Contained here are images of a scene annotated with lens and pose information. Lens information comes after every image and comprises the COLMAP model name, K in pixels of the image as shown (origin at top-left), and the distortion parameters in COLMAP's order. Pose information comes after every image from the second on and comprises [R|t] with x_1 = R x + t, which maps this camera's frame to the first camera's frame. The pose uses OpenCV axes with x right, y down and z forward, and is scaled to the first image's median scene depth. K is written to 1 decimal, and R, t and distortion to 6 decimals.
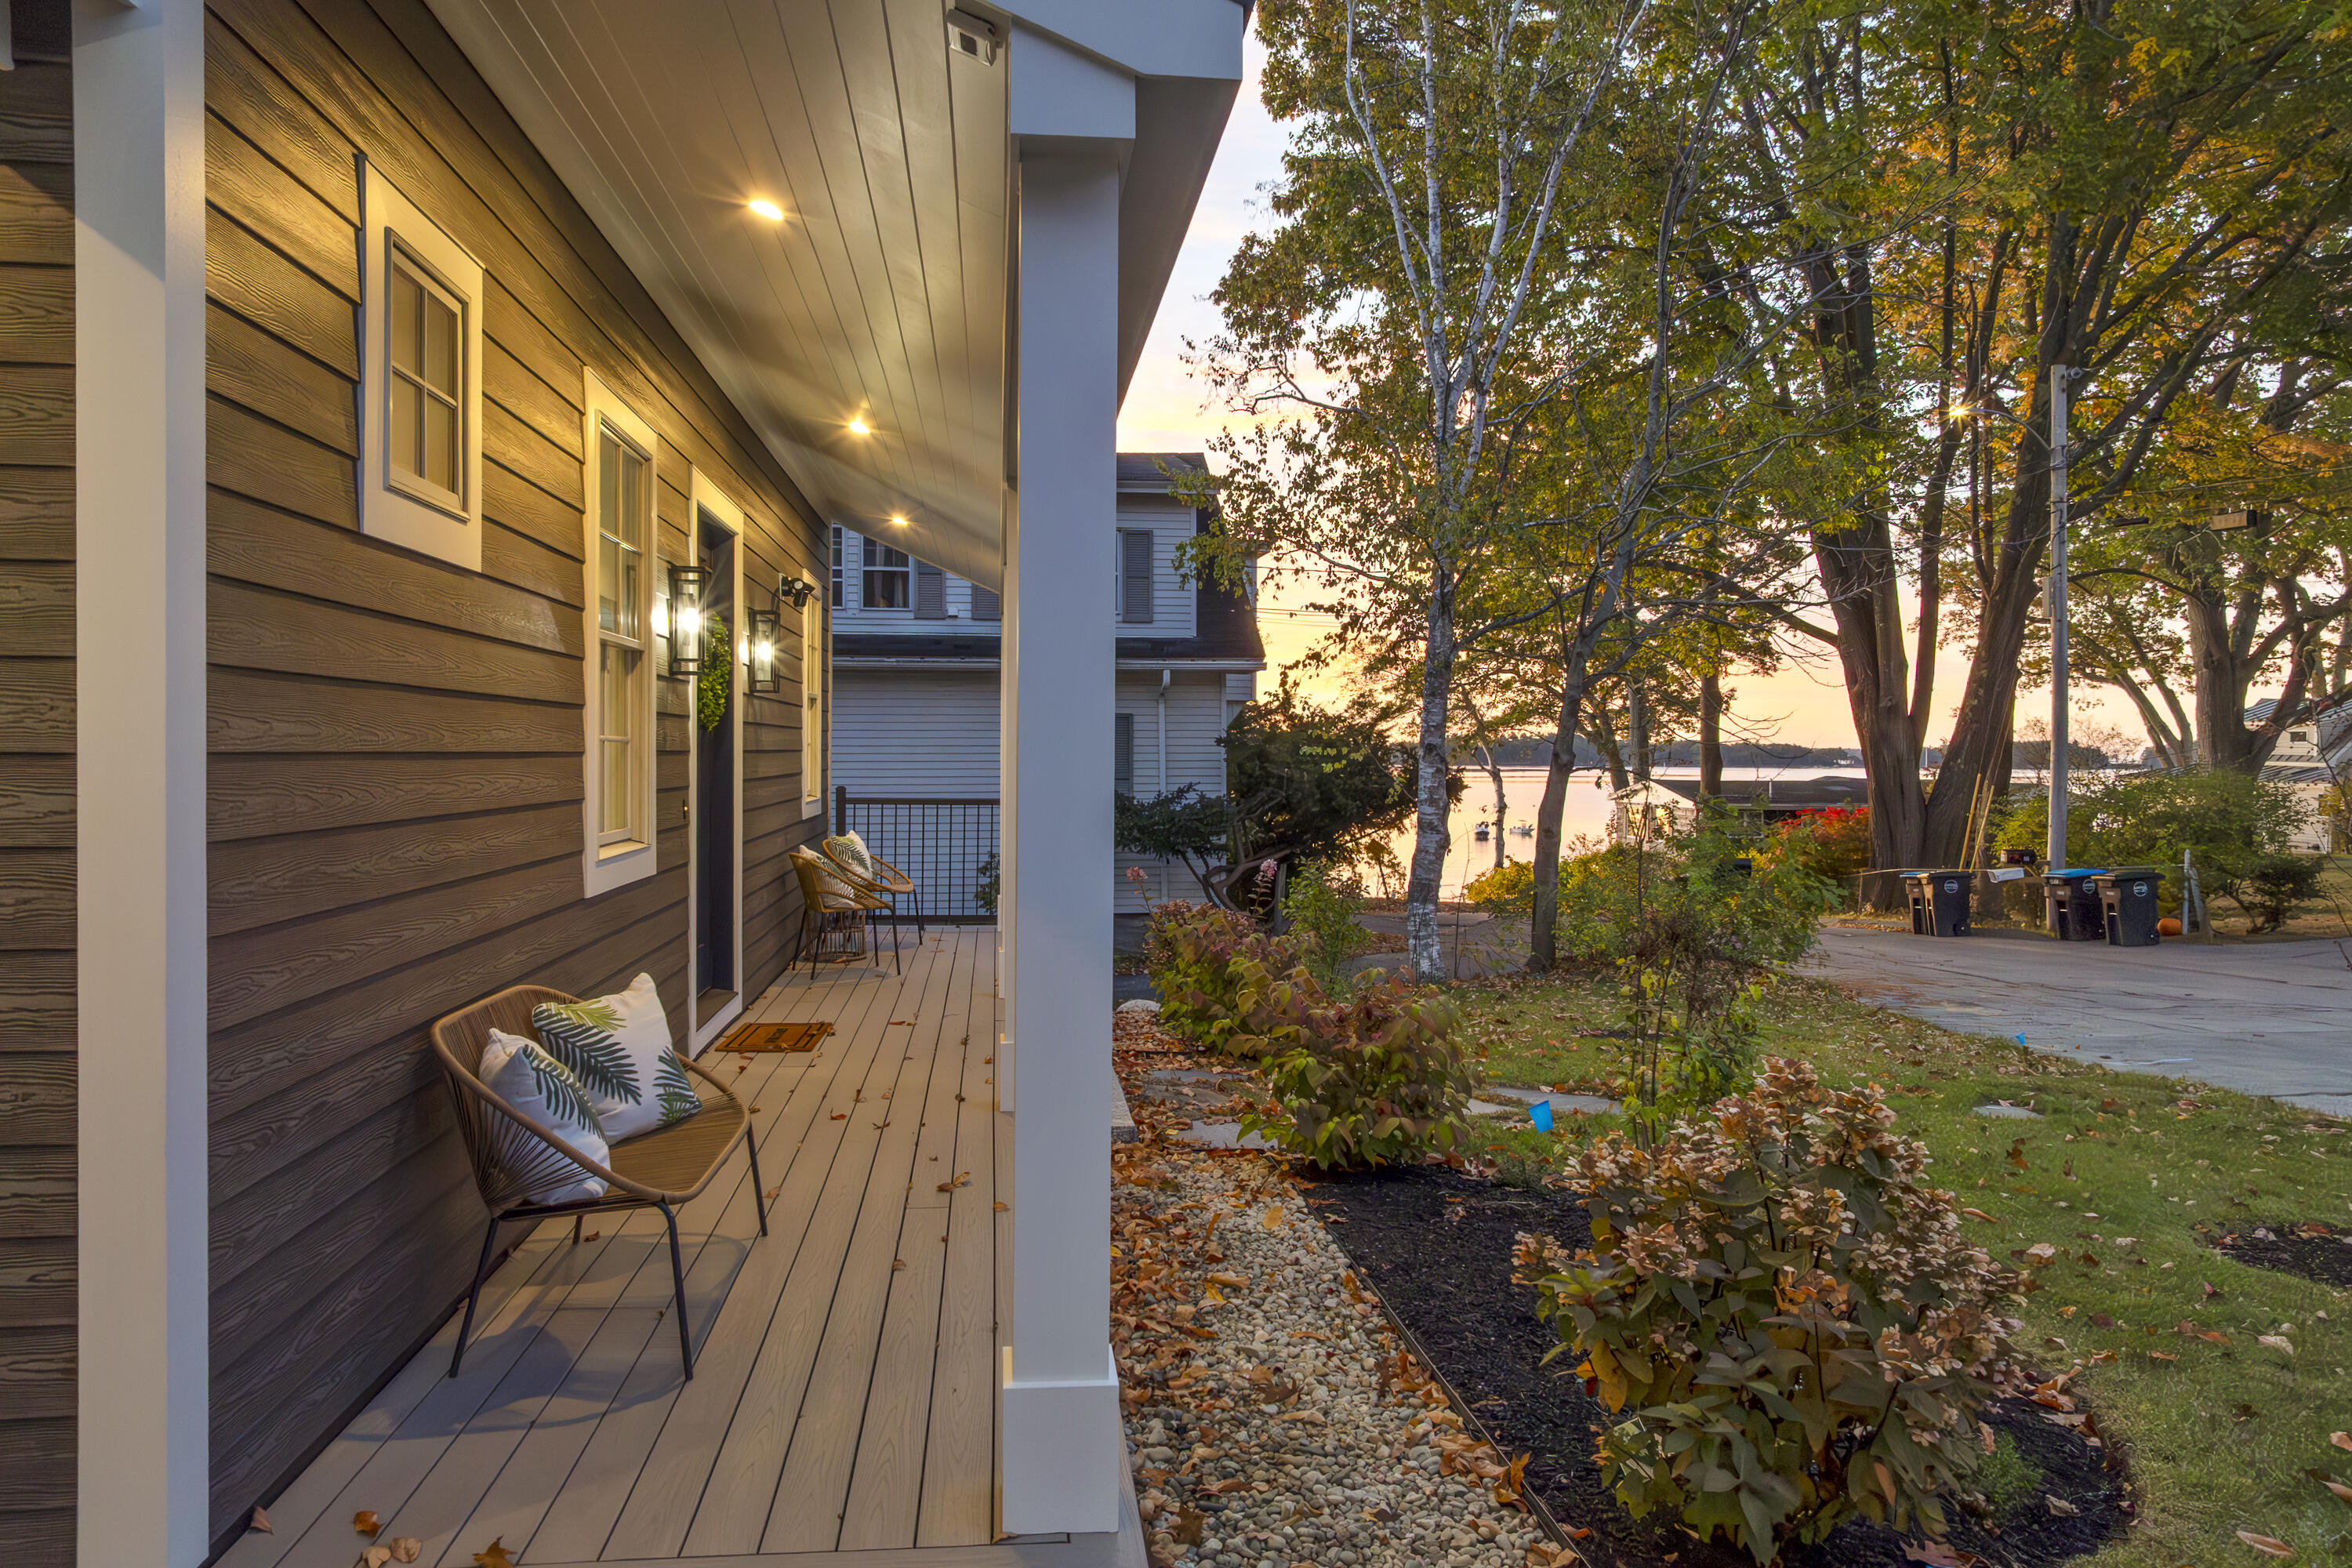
lens RADIAL K [[1597.5, 0, 1176.0], [0, 1597.5, 784.0], [0, 0, 1]] dist [-0.010040, -0.002993]
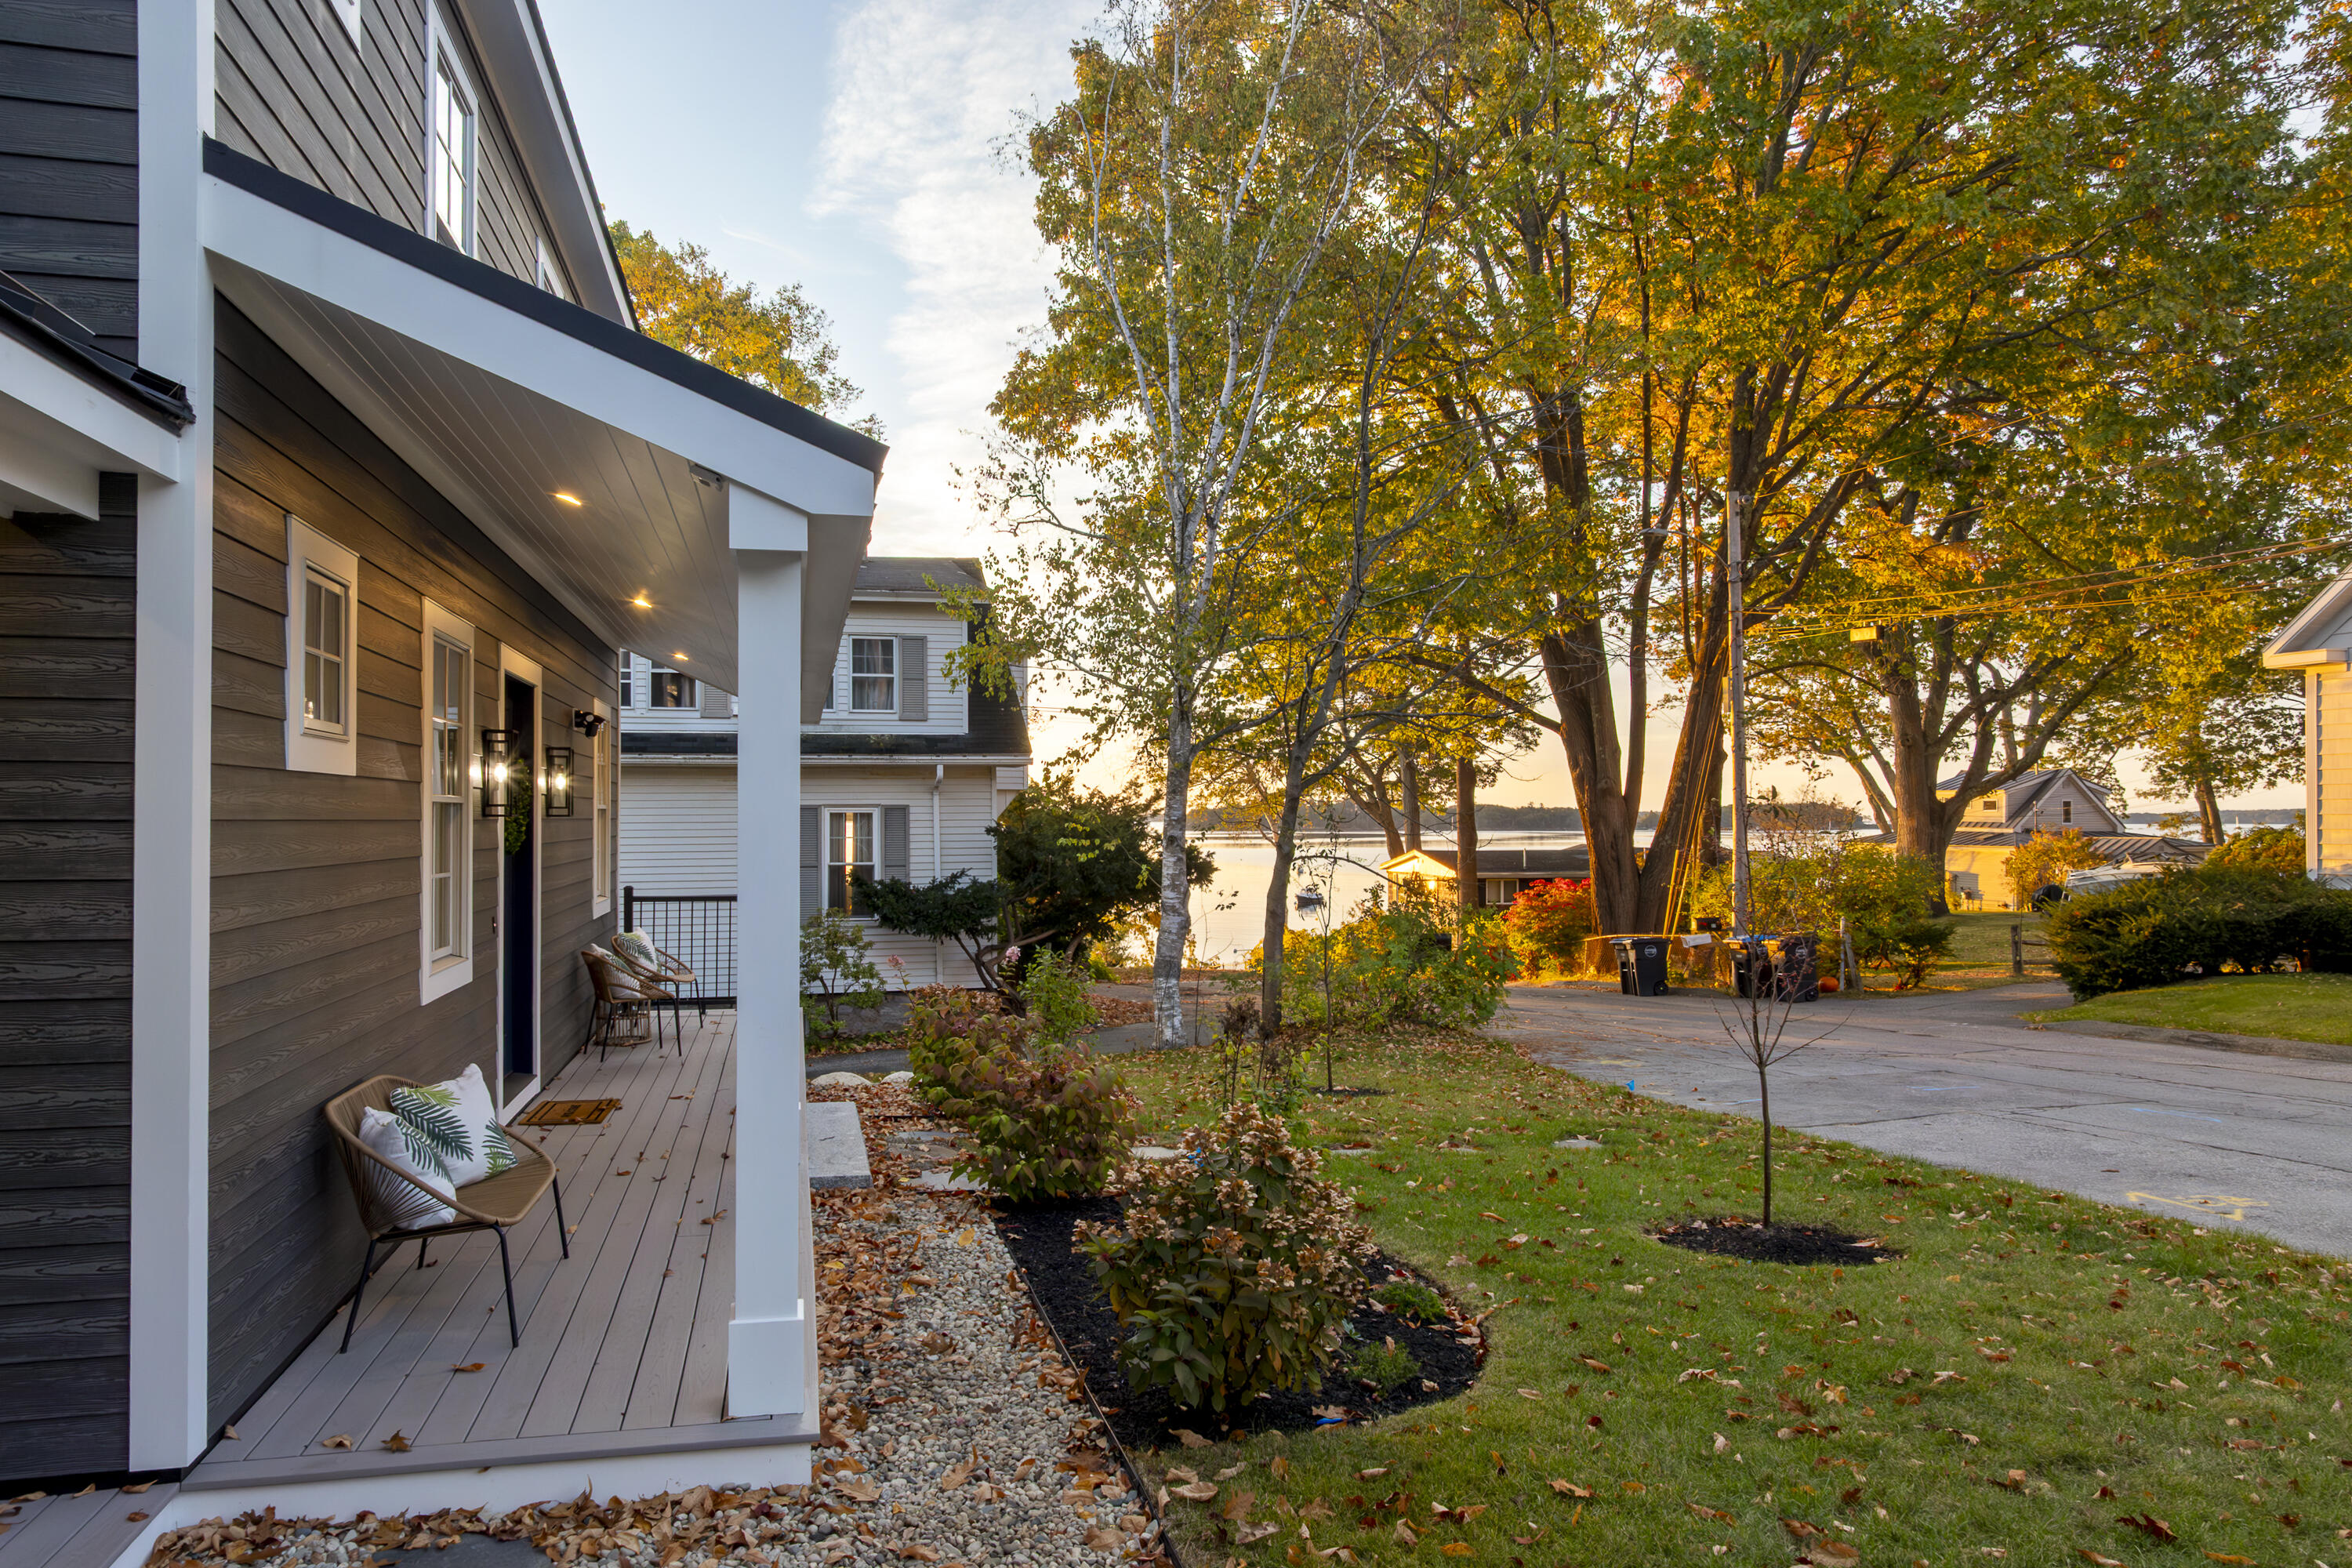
lens RADIAL K [[1626.8, 0, 1186.1], [0, 1626.8, 800.0], [0, 0, 1]] dist [-0.006402, -0.002900]
pose [[0.992564, -0.005967, 0.121576, 0.052387], [0.009351, 0.999584, -0.027285, -0.032772], [-0.121363, 0.028219, 0.992207, -0.235770]]
